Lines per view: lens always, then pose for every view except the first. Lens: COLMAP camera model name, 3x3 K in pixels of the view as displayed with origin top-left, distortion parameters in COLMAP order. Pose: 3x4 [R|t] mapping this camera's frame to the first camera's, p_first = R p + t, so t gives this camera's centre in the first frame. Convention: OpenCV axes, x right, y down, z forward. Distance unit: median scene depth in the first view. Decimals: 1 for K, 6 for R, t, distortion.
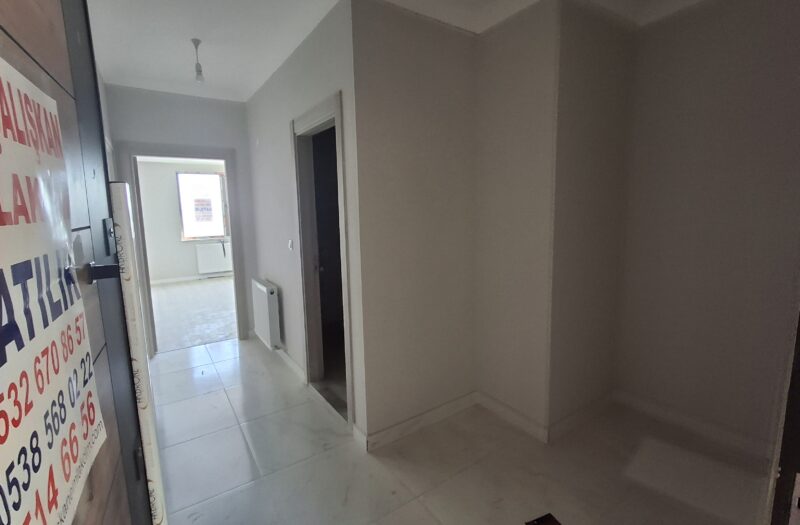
lens RADIAL K [[367.4, 0, 400.8], [0, 367.4, 264.1], [0, 0, 1]] dist [-0.011519, -0.002700]
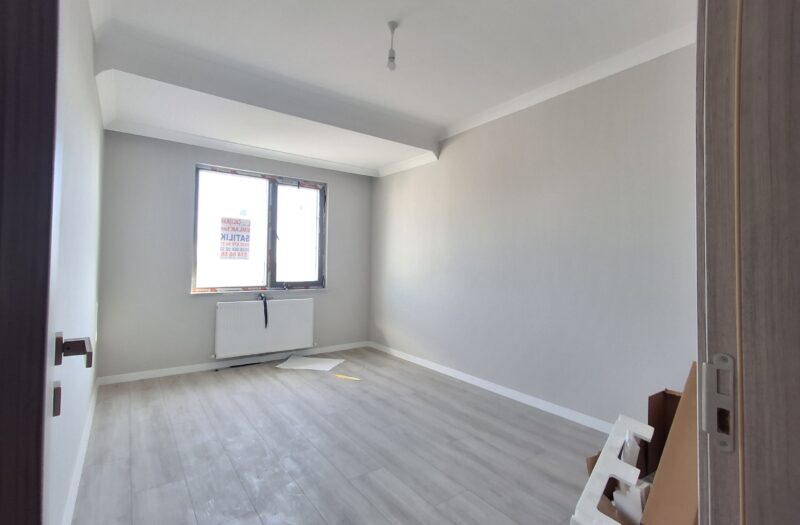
lens RADIAL K [[367.4, 0, 401.4], [0, 367.4, 256.5], [0, 0, 1]] dist [-0.011519, -0.002700]
pose [[0.997689, 0.043830, 0.051916, -0.349034], [-0.034822, 0.985975, -0.163218, -0.043901], [-0.058342, 0.161033, 0.985223, 0.490289]]
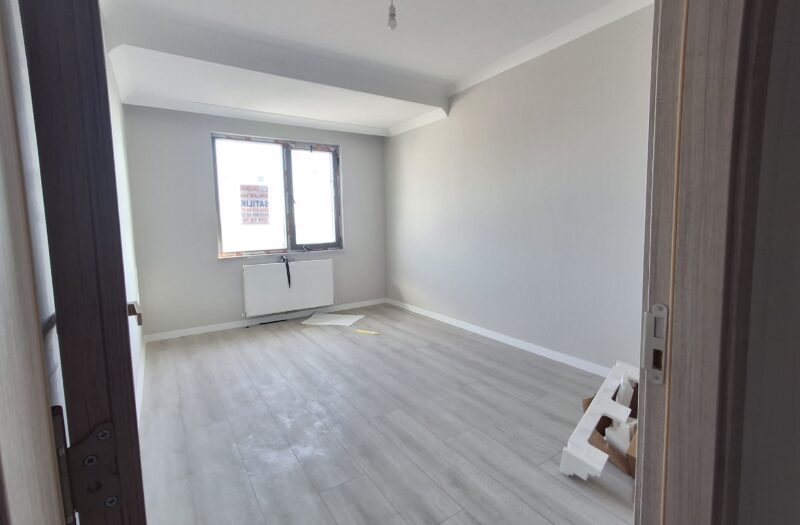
lens RADIAL K [[367.4, 0, 399.6], [0, 367.4, 258.1], [0, 0, 1]] dist [-0.011519, -0.002700]
pose [[0.999950, 0.007132, -0.007041, -0.338089], [-0.007420, 0.999101, -0.041741, -0.045773], [0.006737, 0.041791, 0.999104, 0.472502]]
